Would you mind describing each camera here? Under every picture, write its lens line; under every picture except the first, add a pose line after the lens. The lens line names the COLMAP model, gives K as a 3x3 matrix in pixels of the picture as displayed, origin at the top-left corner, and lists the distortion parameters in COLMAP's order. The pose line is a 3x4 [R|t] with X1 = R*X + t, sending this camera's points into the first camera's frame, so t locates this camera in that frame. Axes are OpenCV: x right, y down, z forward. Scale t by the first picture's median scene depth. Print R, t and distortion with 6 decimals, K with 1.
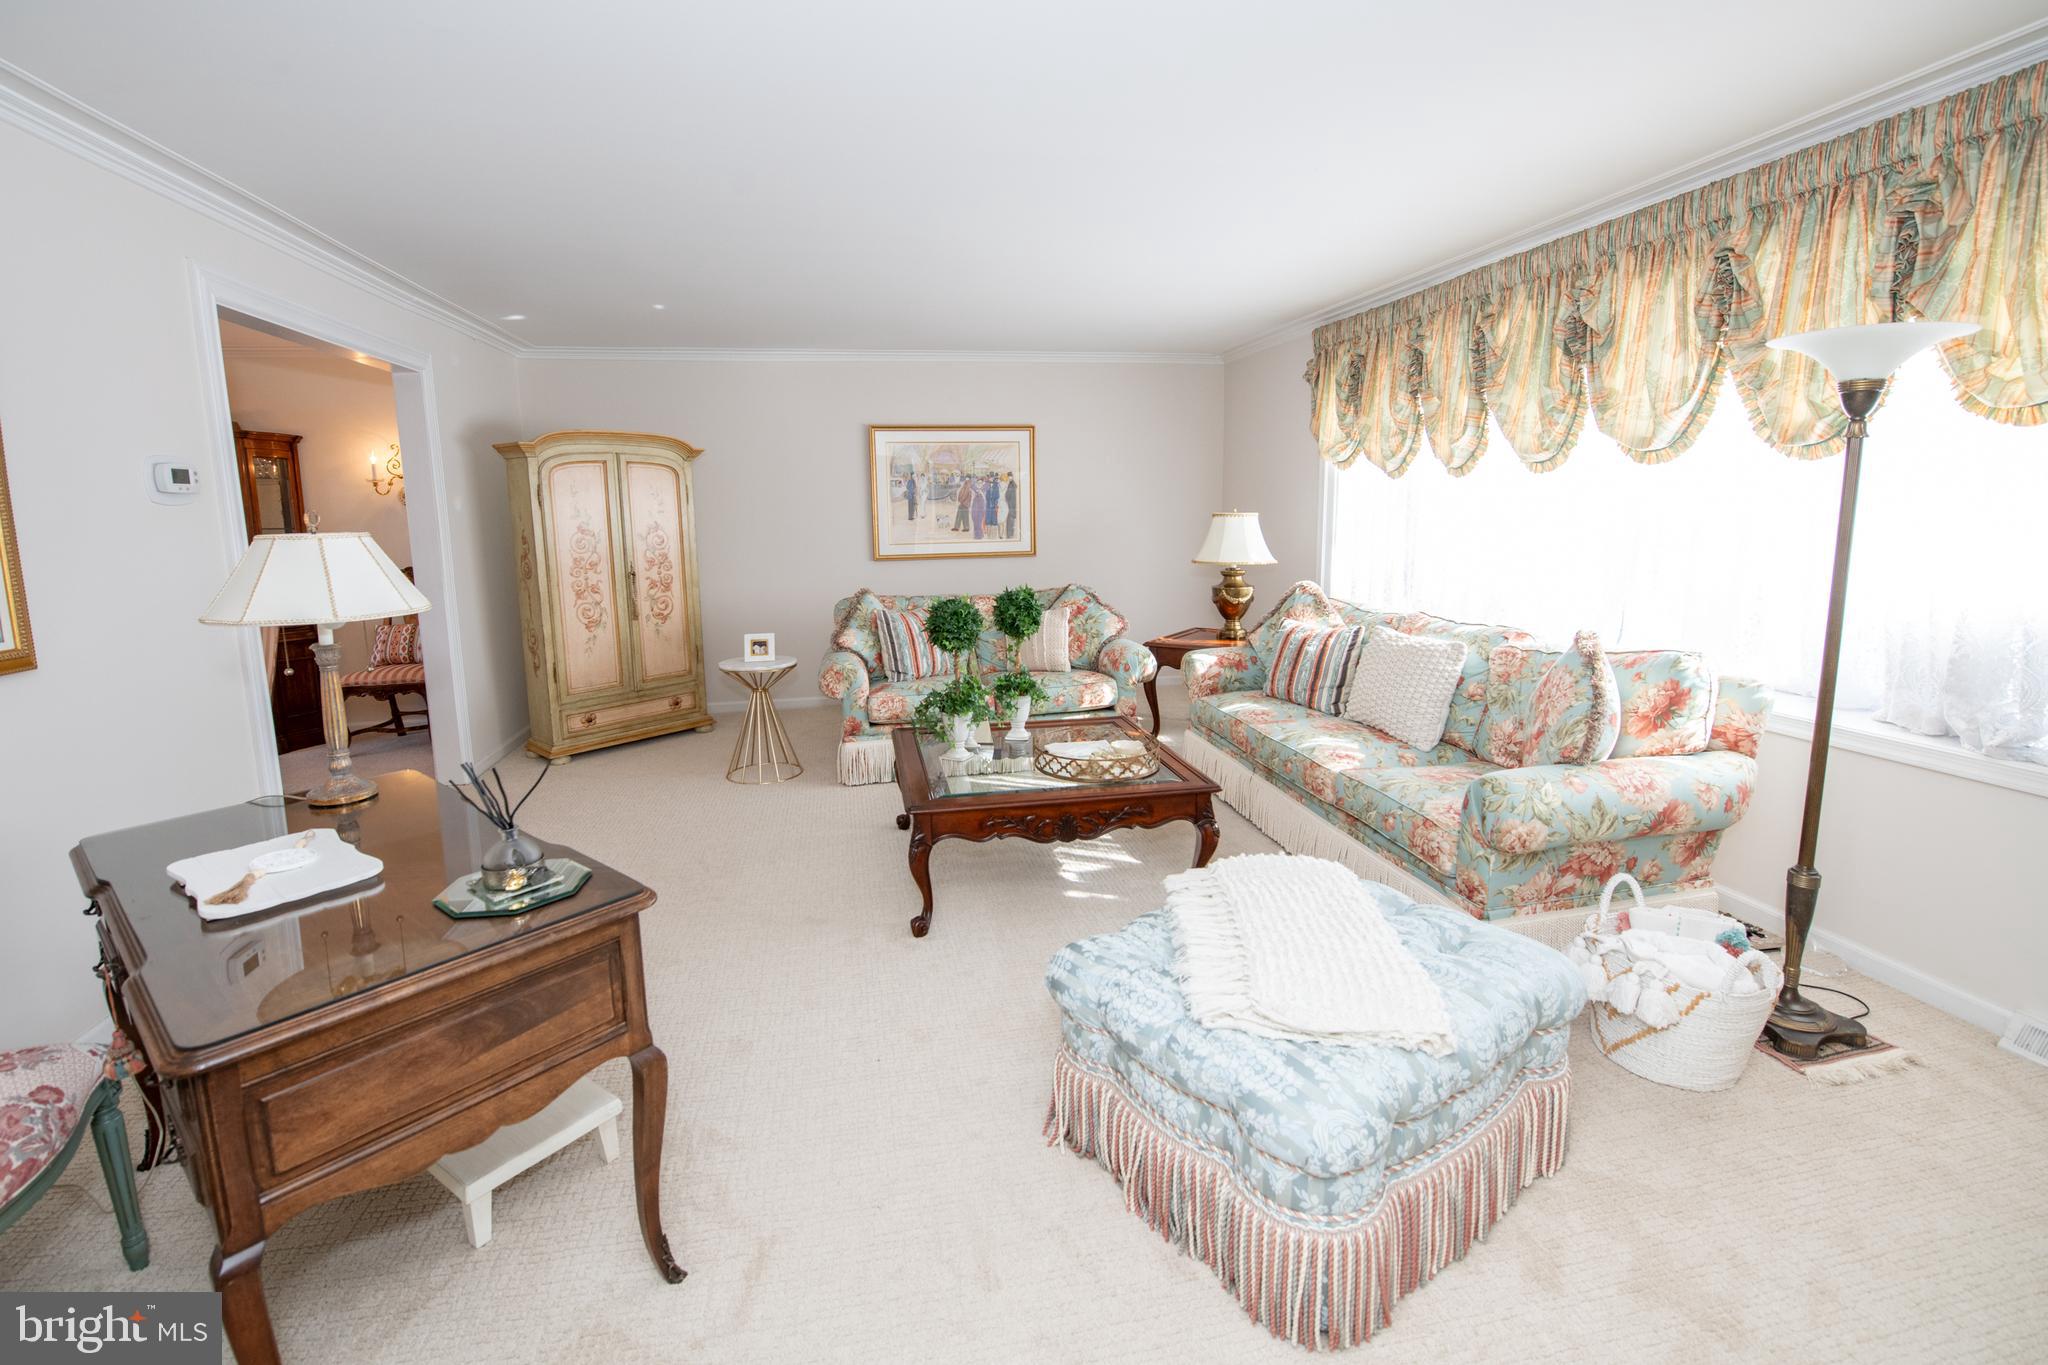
lens RADIAL K [[880.7, 0, 984.2], [0, 880.7, 618.2], [0, 0, 1]] dist [-0.008567, -0.002459]
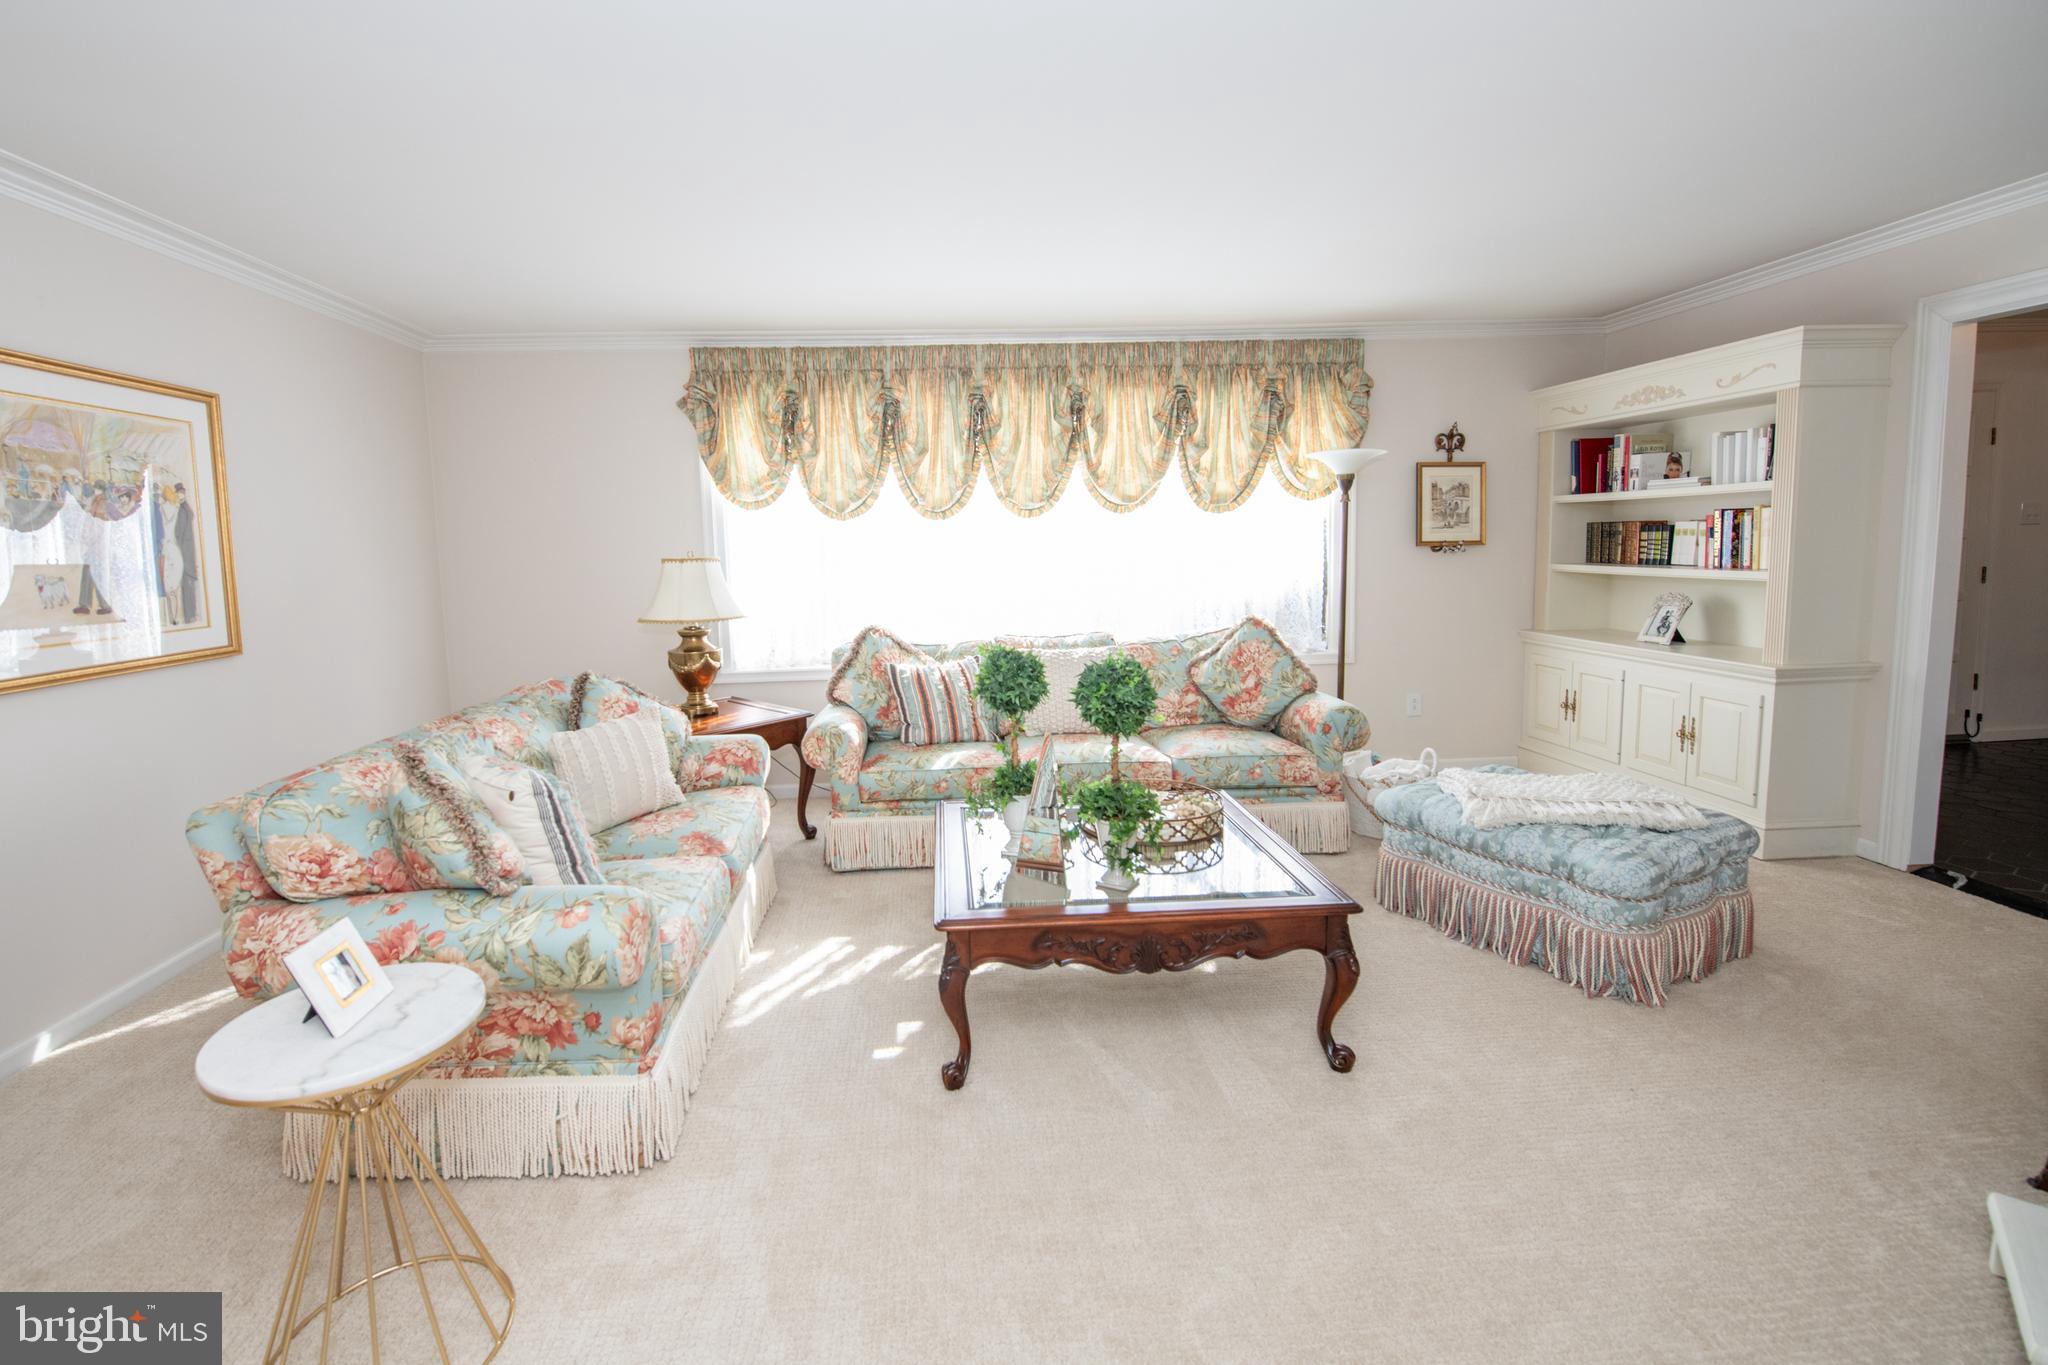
lens RADIAL K [[880.7, 0, 946.1], [0, 880.7, 630.4], [0, 0, 1]] dist [-0.008567, -0.002459]
pose [[0.133288, -0.082721, 0.987619, -0.477506], [0.147821, 0.987023, 0.062721, -0.069947], [-0.979991, 0.137631, 0.143786, 0.666095]]
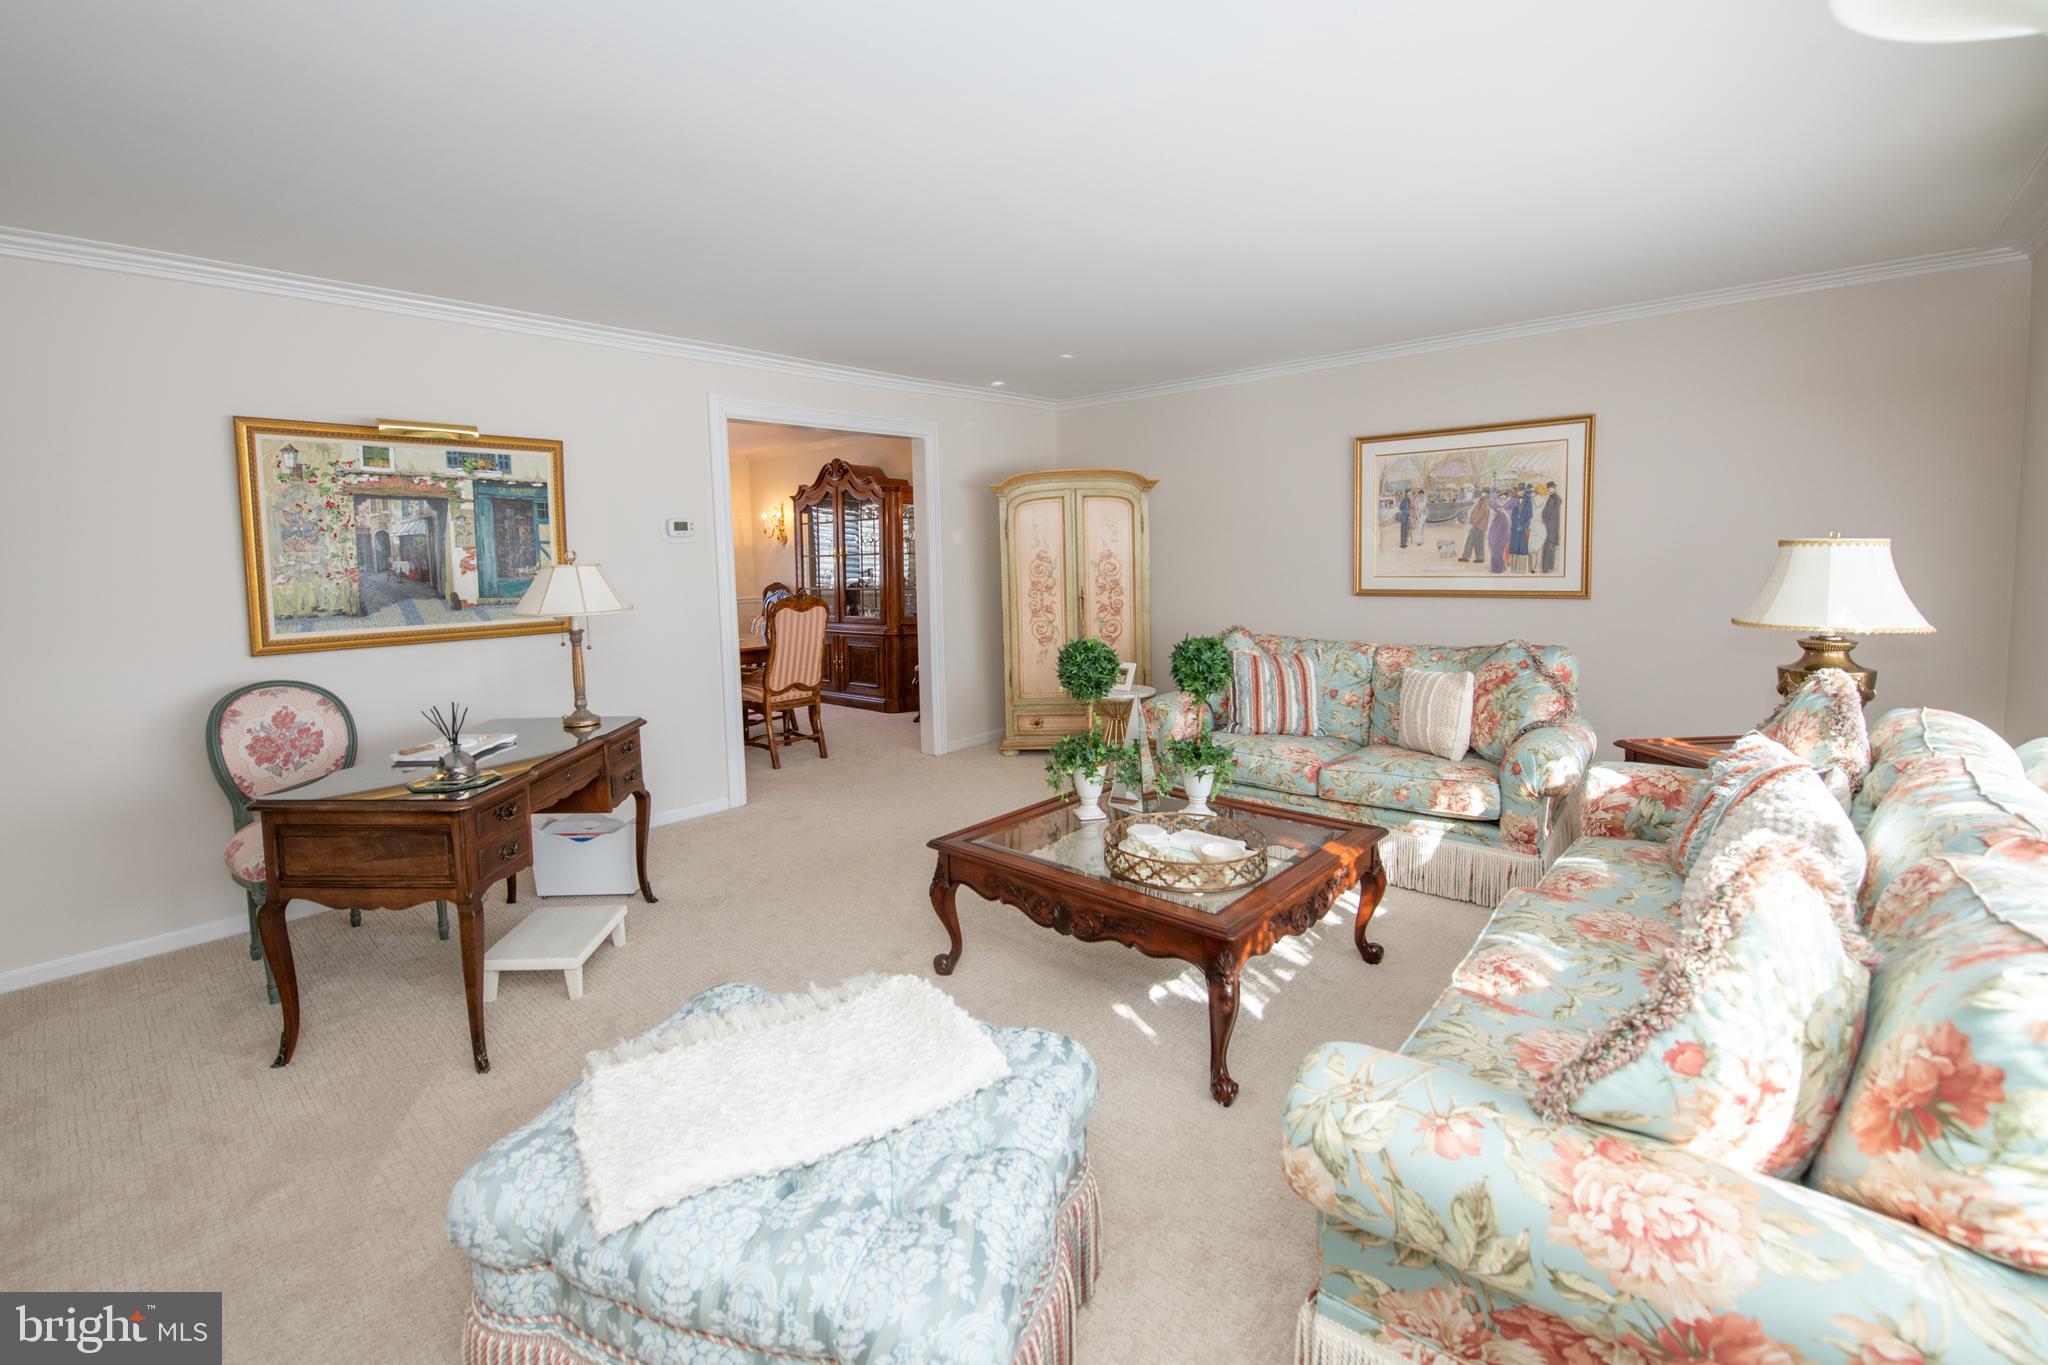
lens RADIAL K [[880.7, 0, 967.4], [0, 880.7, 618.6], [0, 0, 1]] dist [-0.008567, -0.002459]
pose [[0.605529, 0.065029, -0.793162, 0.395047], [-0.082497, 0.996416, 0.018712, -0.033534], [0.791535, 0.054103, 0.608724, 0.224409]]
